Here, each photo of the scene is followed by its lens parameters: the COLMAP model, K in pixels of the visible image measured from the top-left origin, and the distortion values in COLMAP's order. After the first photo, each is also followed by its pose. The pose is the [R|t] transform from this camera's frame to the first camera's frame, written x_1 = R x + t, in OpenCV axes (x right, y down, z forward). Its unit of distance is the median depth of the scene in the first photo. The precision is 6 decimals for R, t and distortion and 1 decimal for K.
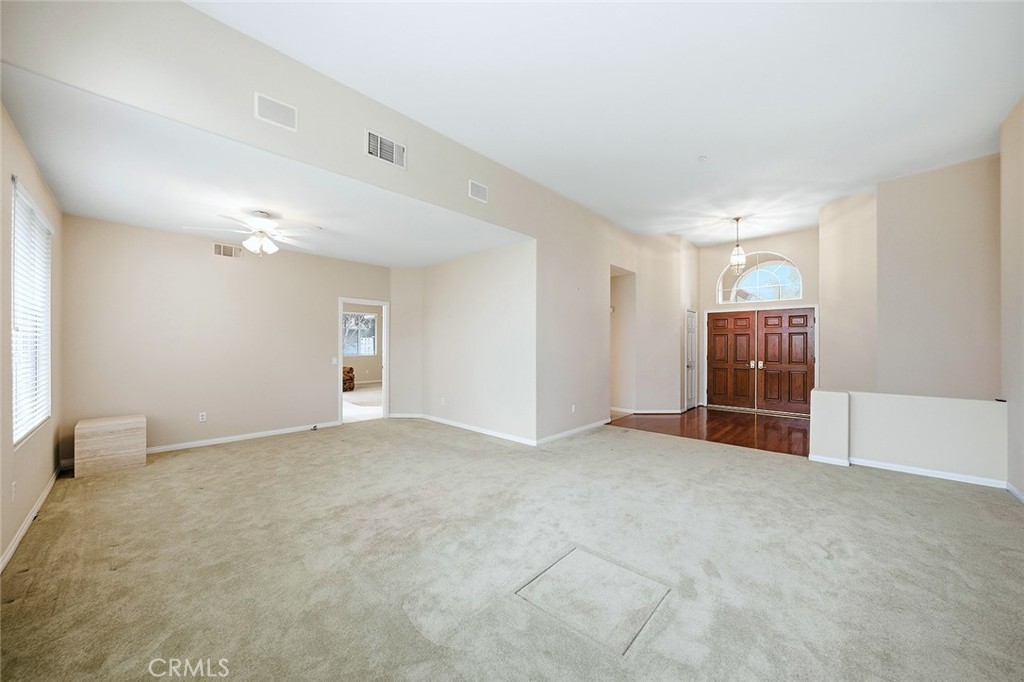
lens RADIAL K [[359.8, 0, 512.0], [0, 359.8, 341.0], [0, 0, 1]] dist [-0.001065, -0.000103]
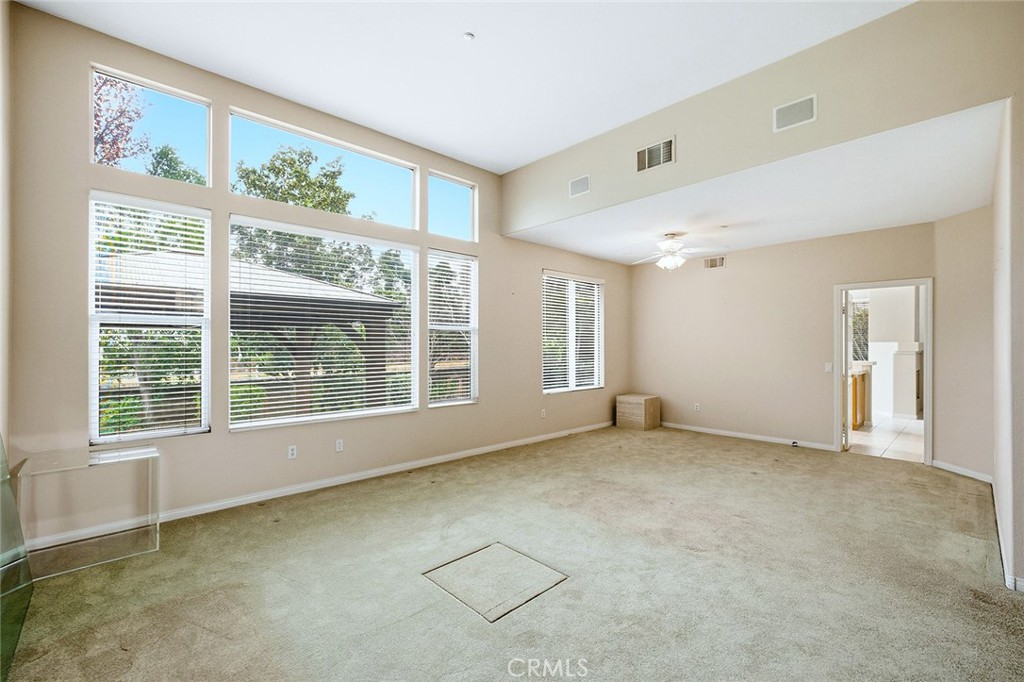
lens RADIAL K [[440.2, 0, 512.0], [0, 440.2, 341.0], [0, 0, 1]] dist [0.000093, -0.000035]
pose [[-0.049980, -0.012082, -0.998677, 0.780036], [0.011595, 0.999852, -0.012676, 0.002972], [0.998683, -0.012213, -0.049833, 0.560543]]
